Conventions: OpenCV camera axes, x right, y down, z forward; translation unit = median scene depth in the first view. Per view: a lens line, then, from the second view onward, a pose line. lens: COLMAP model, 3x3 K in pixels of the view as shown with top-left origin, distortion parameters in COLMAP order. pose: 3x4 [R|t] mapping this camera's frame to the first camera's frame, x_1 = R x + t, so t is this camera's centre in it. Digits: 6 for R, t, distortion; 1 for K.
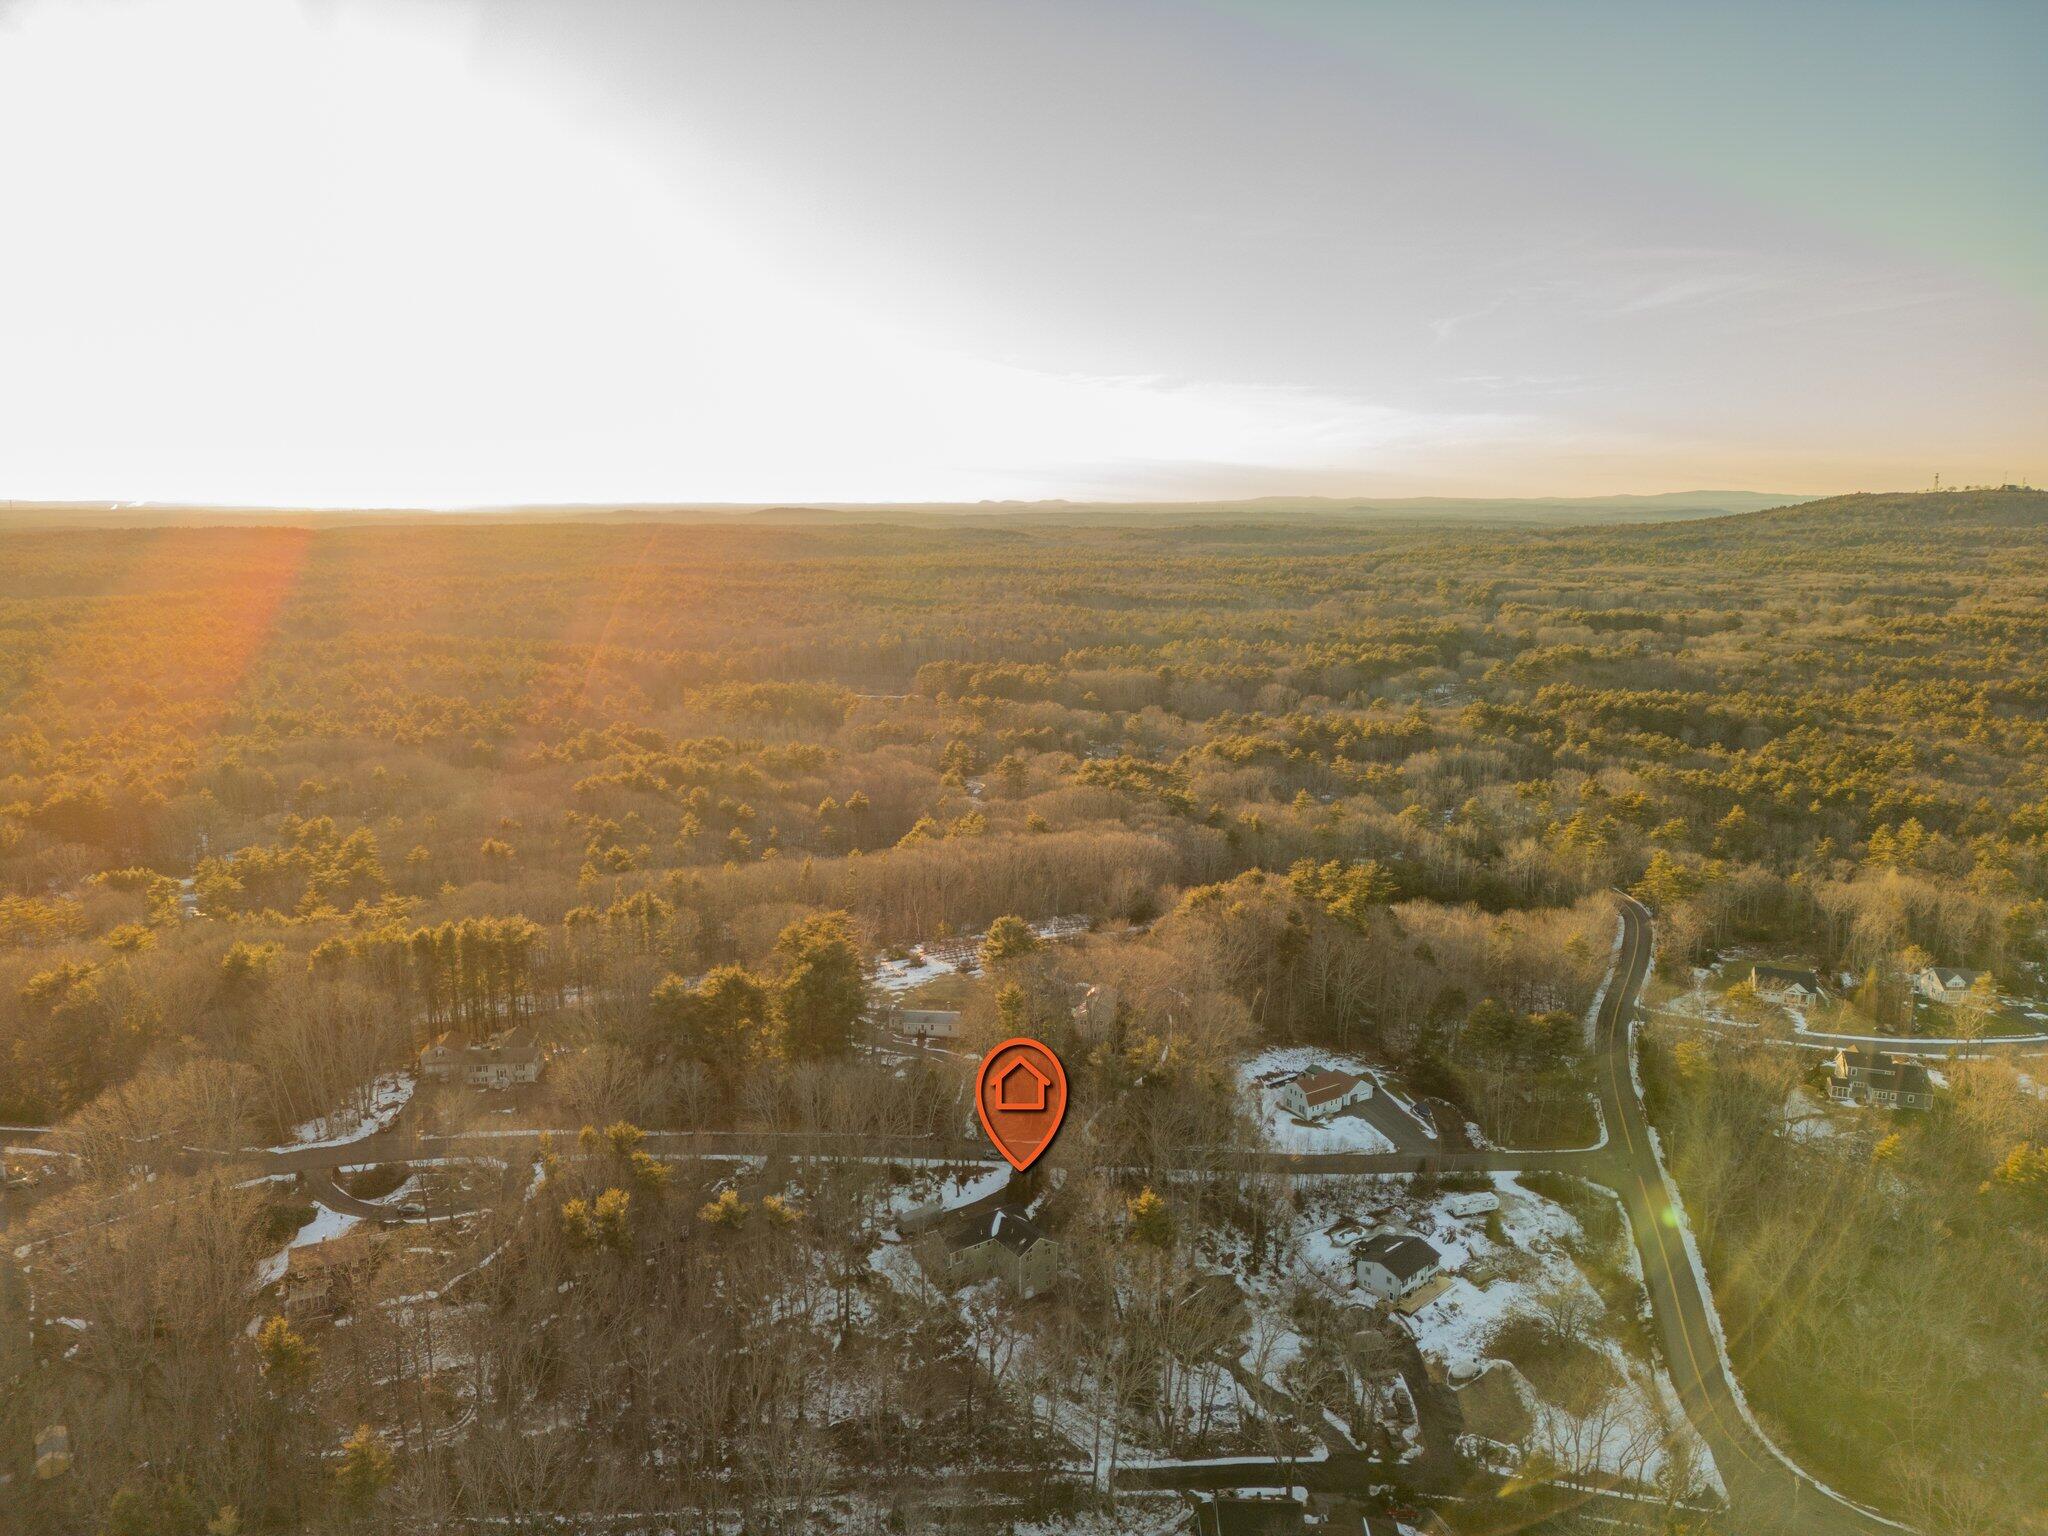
lens RADIAL K [[1453.1, 0, 1024.0], [0, 1453.1, 768.0], [0, 0, 1]] dist [0.089489, -0.093100]
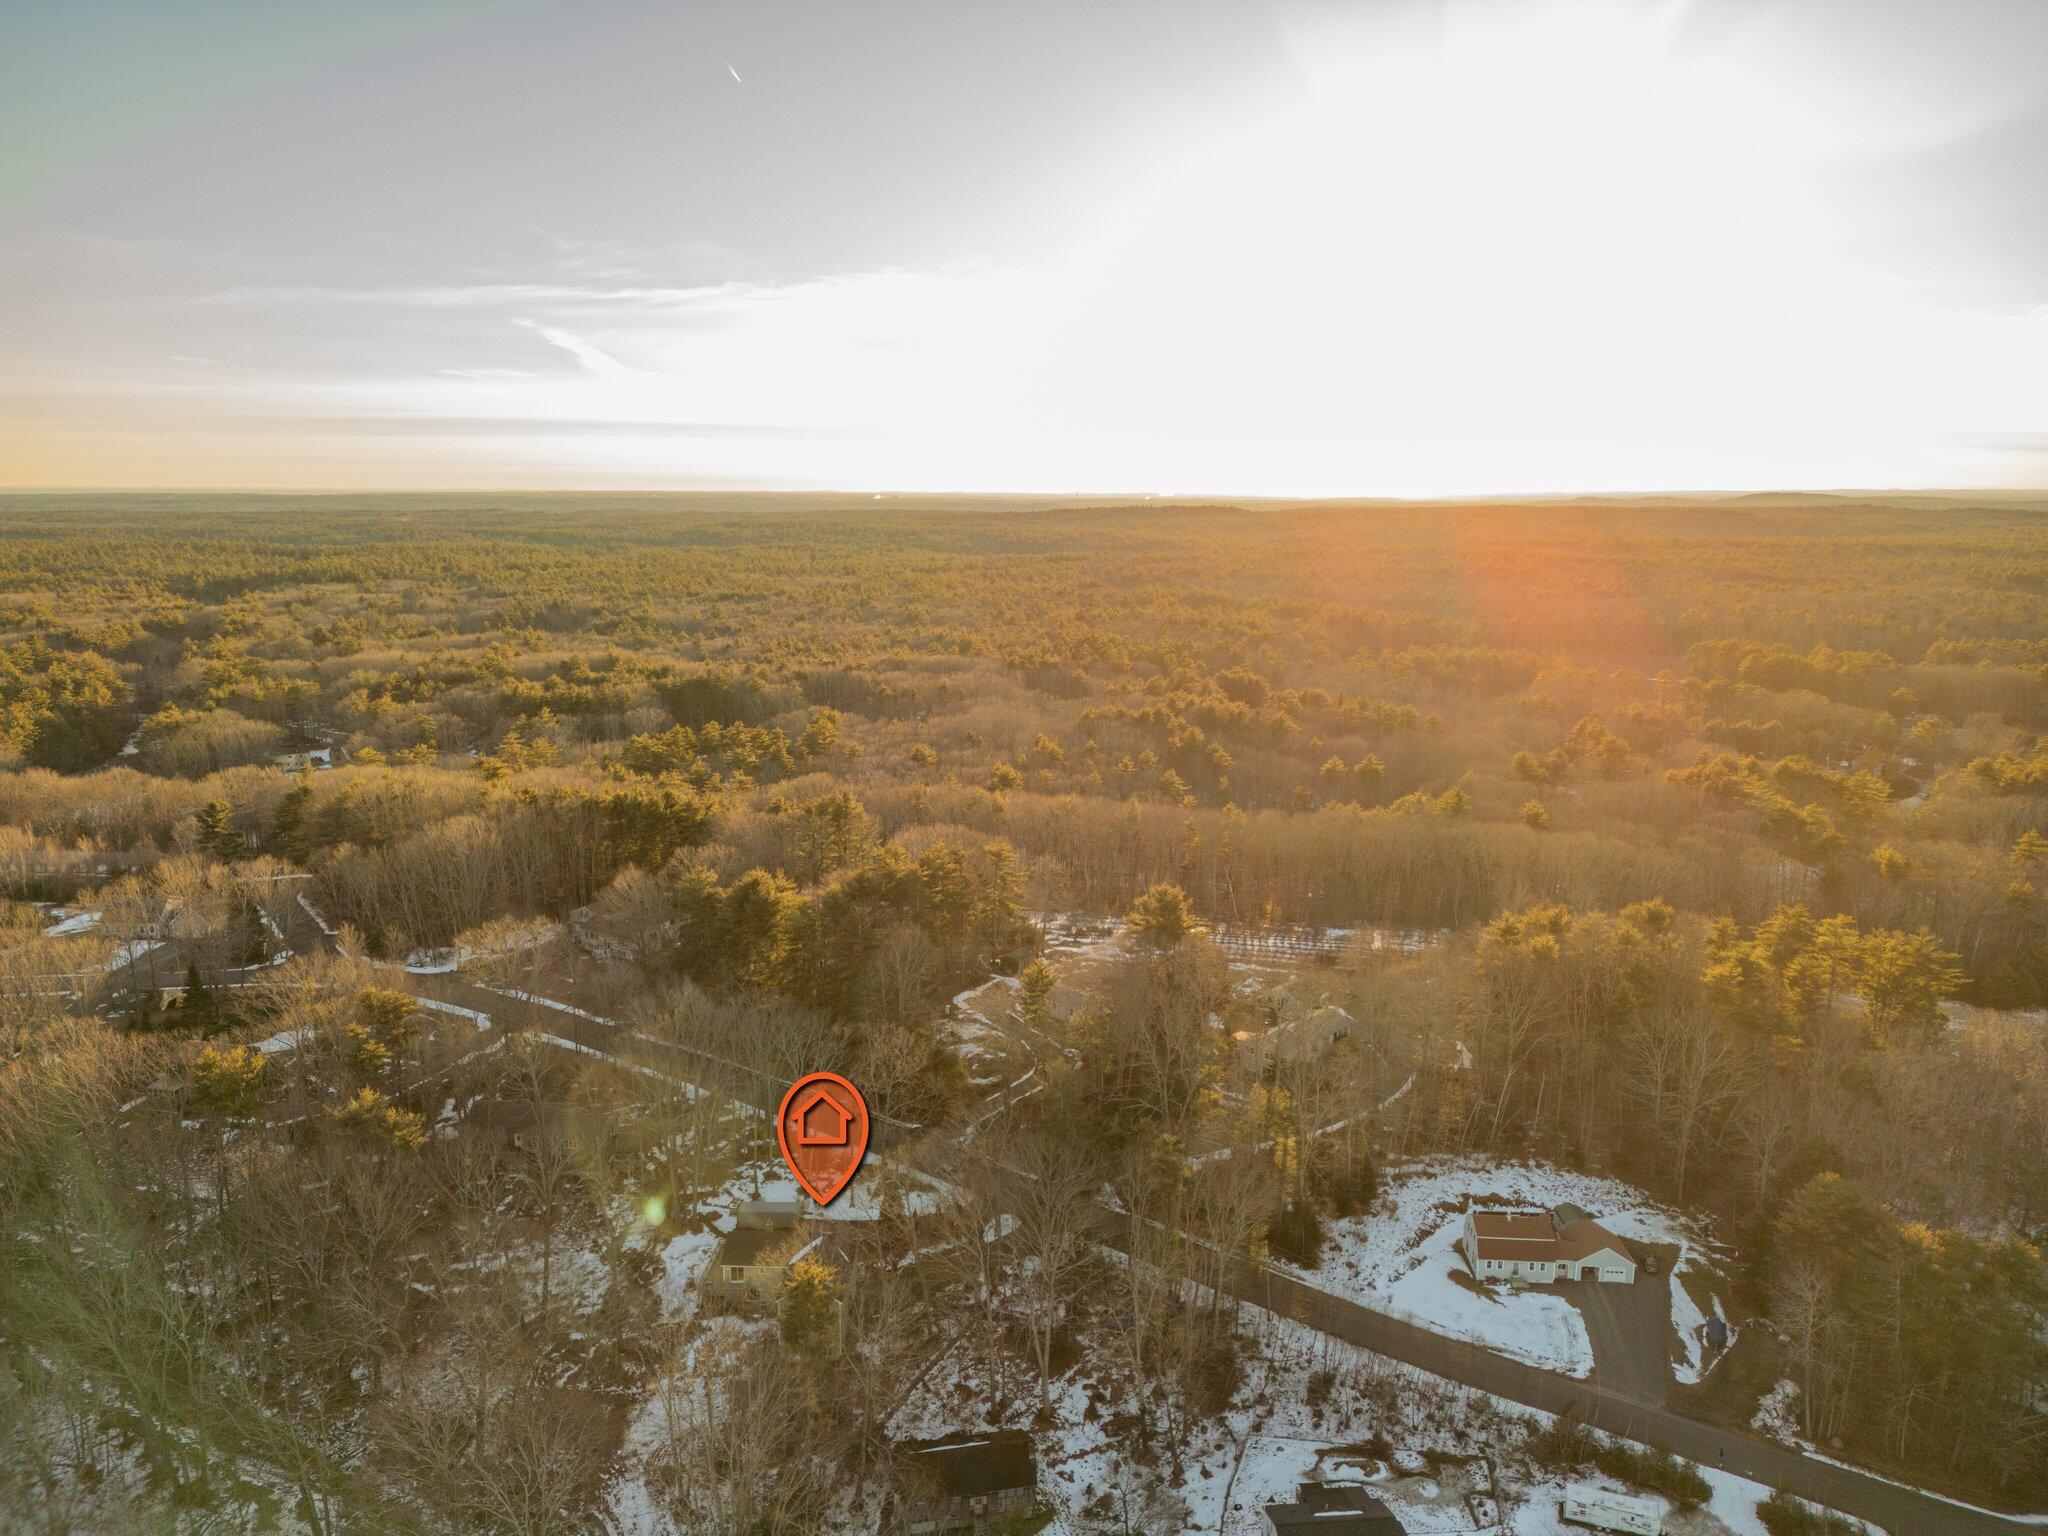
lens RADIAL K [[1453.1, 0, 1024.0], [0, 1453.1, 768.0], [0, 0, 1]] dist [0.089489, -0.093100]
pose [[0.793987, 0.118505, -0.596273, 0.385122], [-0.116933, 0.992272, 0.041502, 0.021392], [0.596583, 0.036772, 0.801708, 0.371830]]
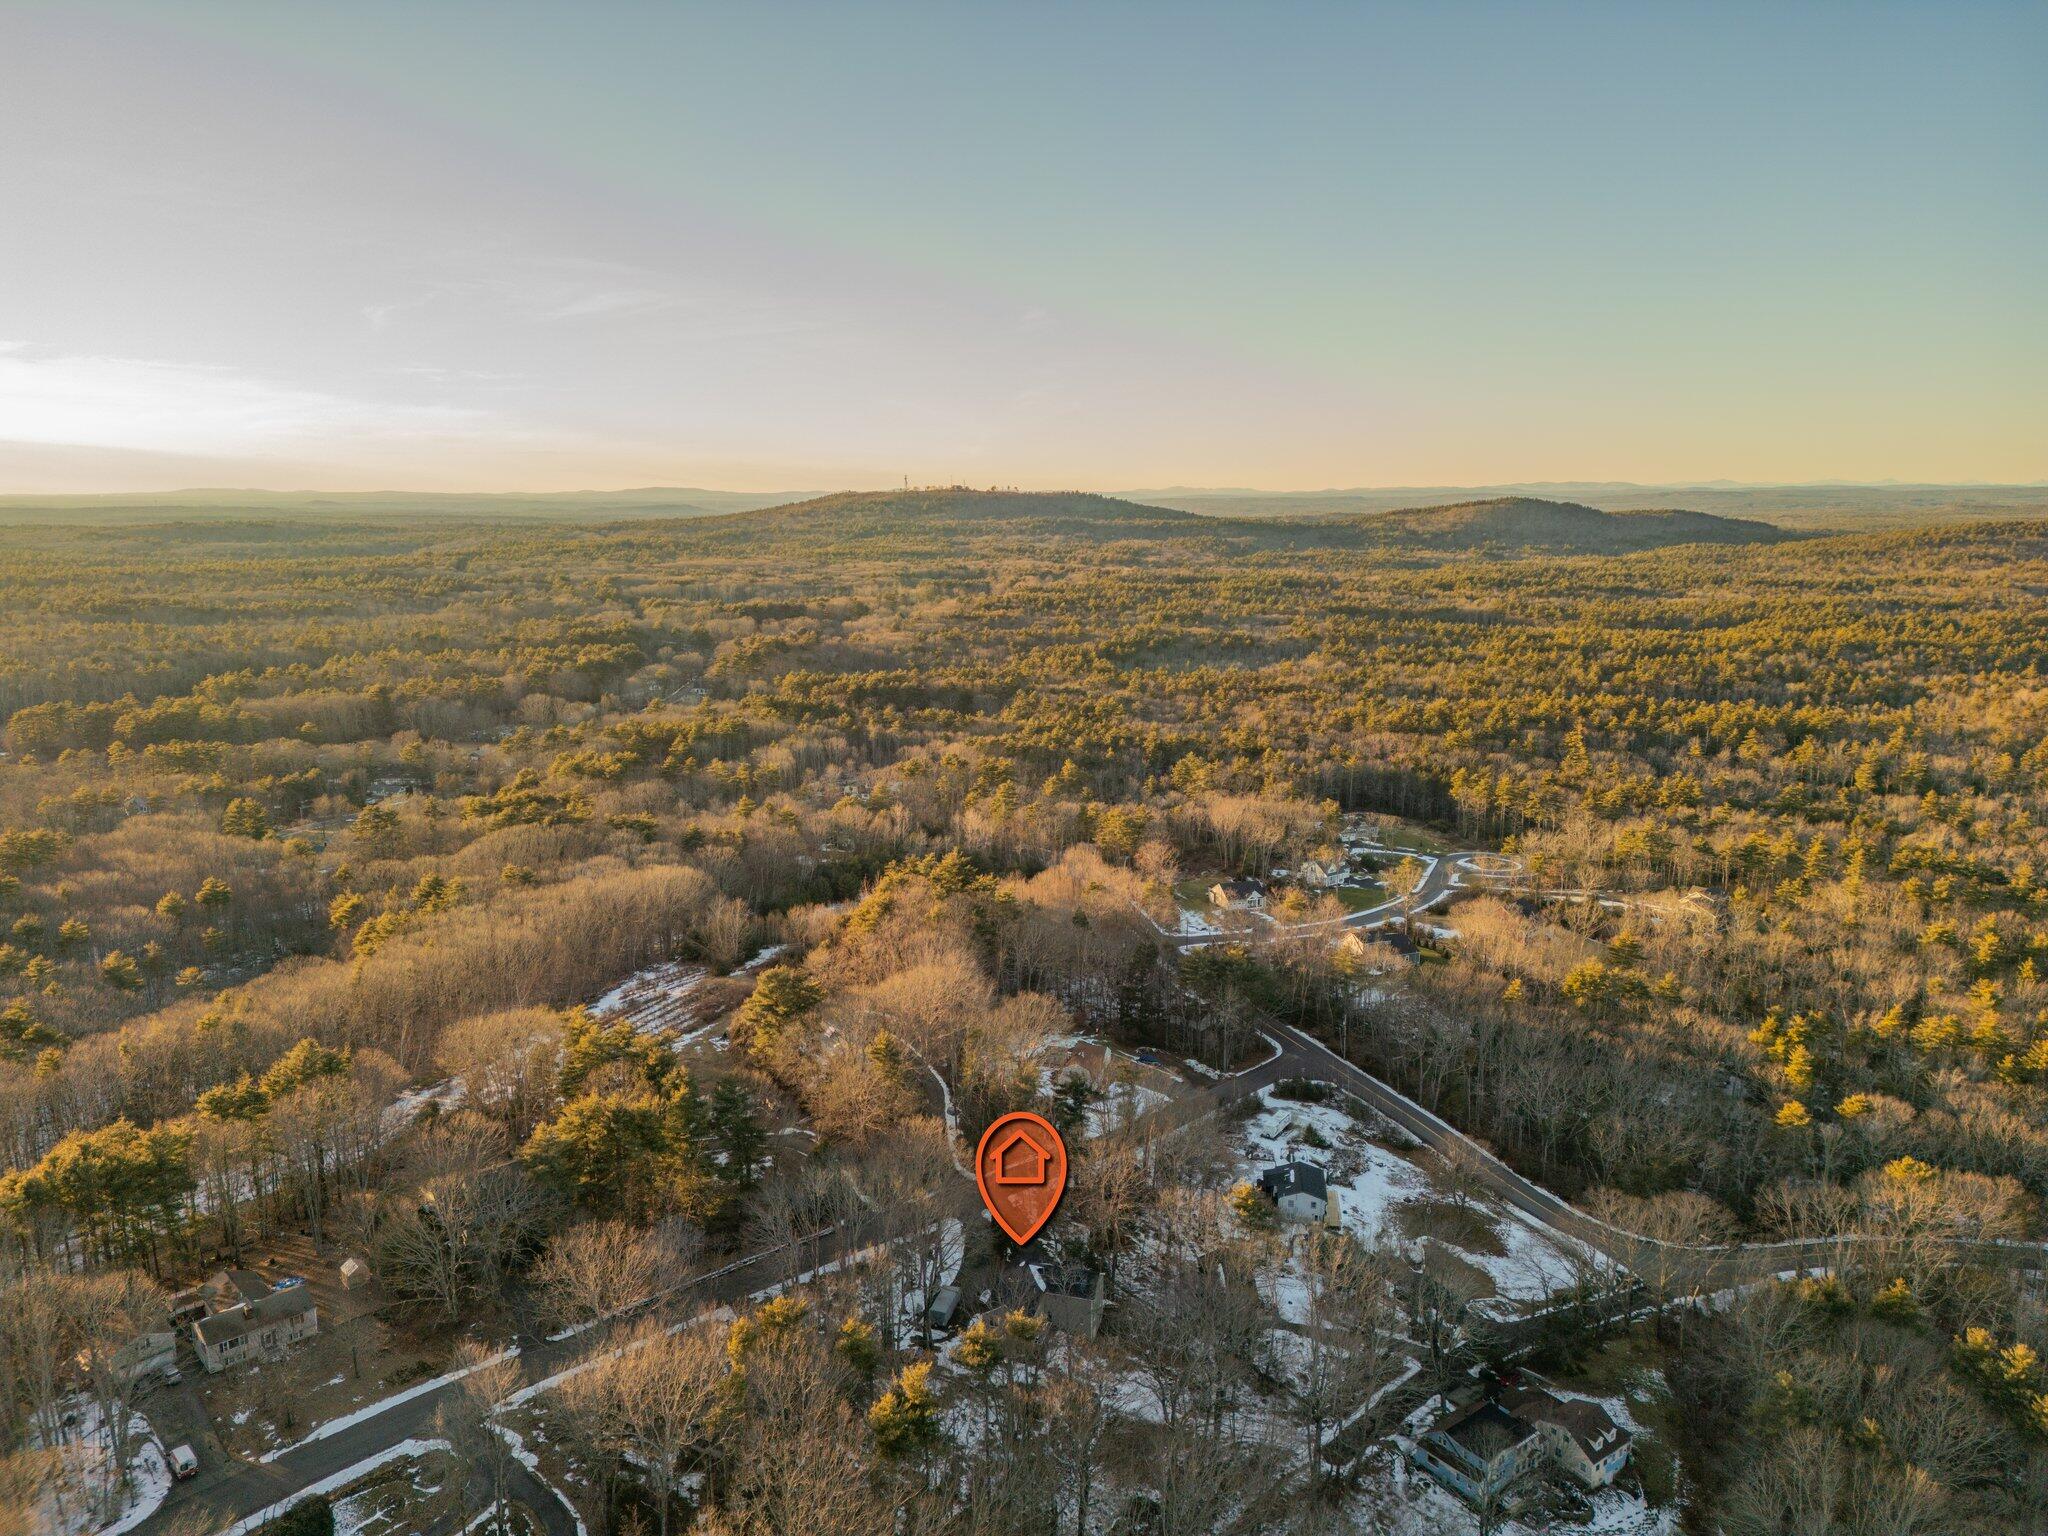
lens RADIAL K [[1453.1, 0, 1024.0], [0, 1453.1, 768.0], [0, 0, 1]] dist [0.089489, -0.093100]
pose [[0.766111, -0.121339, 0.631150, -0.459359], [0.119136, 0.991809, 0.046066, -0.042906], [-0.631570, 0.039901, 0.774291, 0.217303]]
